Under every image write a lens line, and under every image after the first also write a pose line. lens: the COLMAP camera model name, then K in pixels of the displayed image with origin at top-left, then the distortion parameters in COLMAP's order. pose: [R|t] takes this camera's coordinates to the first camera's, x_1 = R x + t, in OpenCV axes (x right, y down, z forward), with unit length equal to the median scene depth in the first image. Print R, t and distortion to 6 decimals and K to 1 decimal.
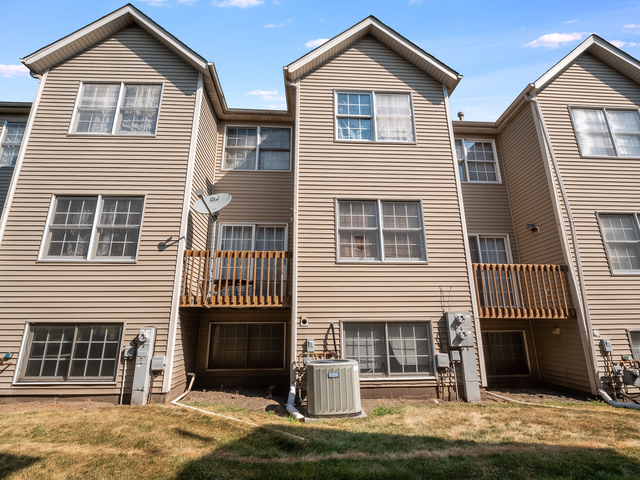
lens RADIAL K [[307.8, 0, 318.8], [0, 307.8, 240.3], [0, 0, 1]] dist [-0.005406, -0.001943]
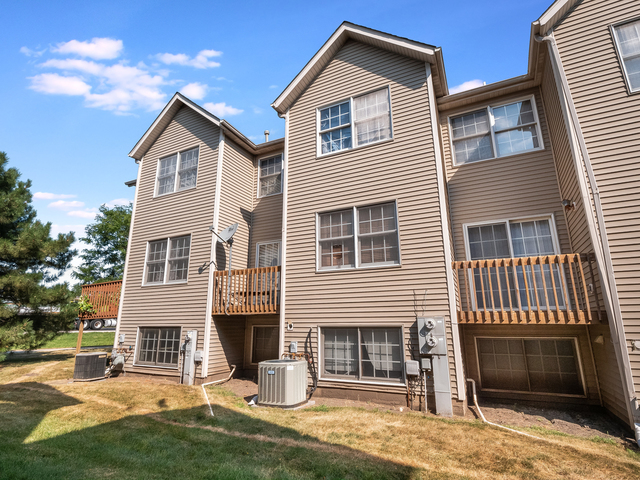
lens RADIAL K [[324.0, 0, 323.4], [0, 324.0, 239.7], [0, 0, 1]] dist [0.000516, -0.000183]
pose [[0.875536, -0.119384, -0.468171, 0.634453], [0.128198, 0.991662, -0.013129, -0.024855], [0.465835, -0.048524, 0.883540, -0.001346]]
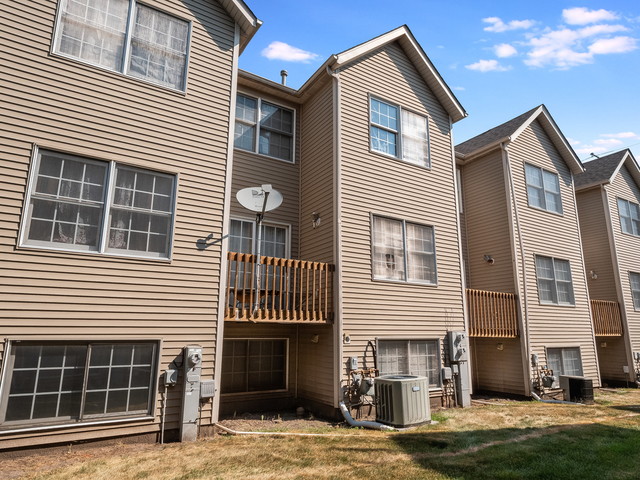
lens RADIAL K [[417.3, 0, 321.8], [0, 417.3, 240.3], [0, 0, 1]] dist [0.010389, 0.002317]
pose [[0.867230, 0.117538, 0.483836, -0.750257], [-0.136671, 0.990607, 0.004323, -0.037493], [-0.478784, -0.069876, 0.875148, -0.090845]]
